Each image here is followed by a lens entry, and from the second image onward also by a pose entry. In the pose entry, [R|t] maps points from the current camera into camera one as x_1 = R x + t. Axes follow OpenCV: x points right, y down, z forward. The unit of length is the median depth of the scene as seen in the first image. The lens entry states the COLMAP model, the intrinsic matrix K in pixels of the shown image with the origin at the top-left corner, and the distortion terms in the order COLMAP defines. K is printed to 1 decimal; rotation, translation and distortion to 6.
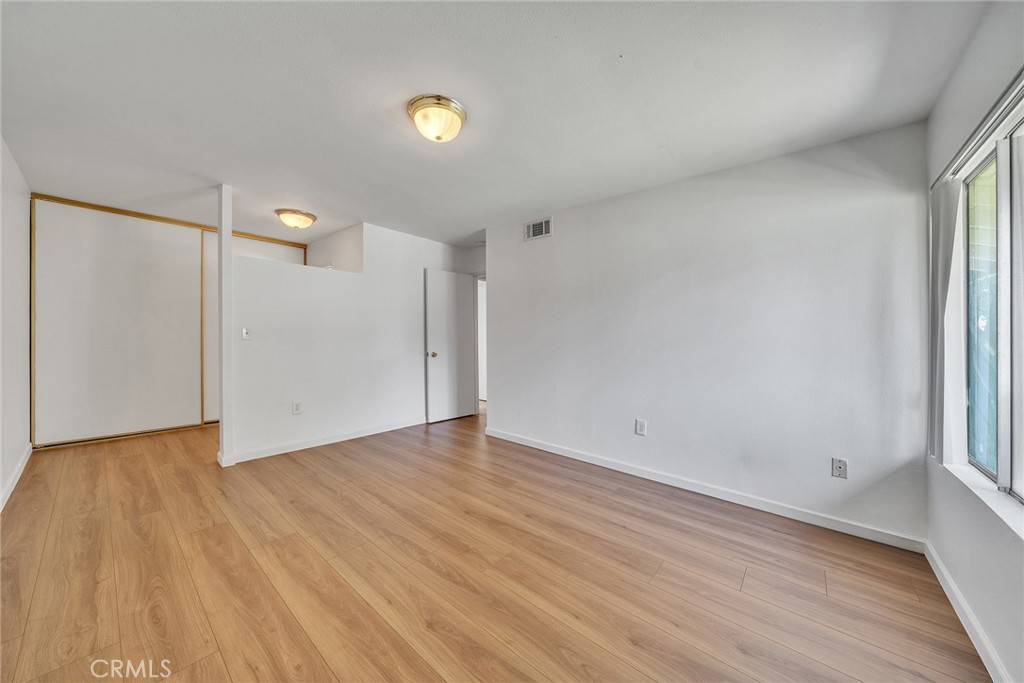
lens RADIAL K [[350.5, 0, 510.0], [0, 350.5, 340.2], [0, 0, 1]] dist [-0.007236, -0.000033]
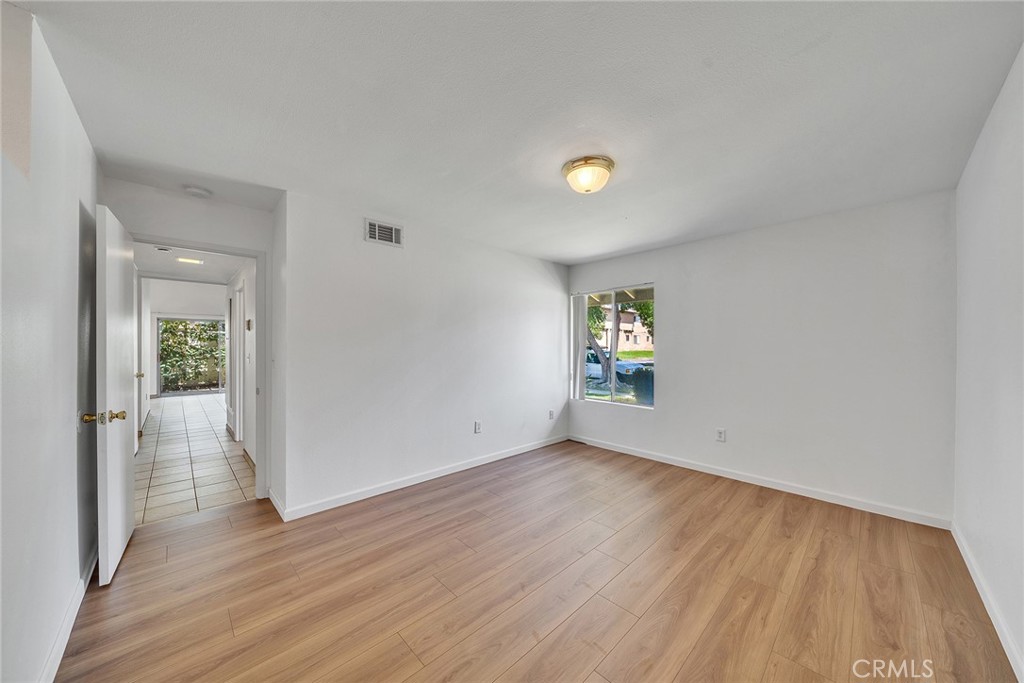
lens RADIAL K [[350.5, 0, 510.3], [0, 350.5, 344.6], [0, 0, 1]] dist [-0.007236, -0.000033]
pose [[0.109682, -0.013026, 0.993881, -1.009559], [0.012626, 0.999852, 0.011711, -0.075547], [-0.993887, 0.011265, 0.109830, 0.842343]]
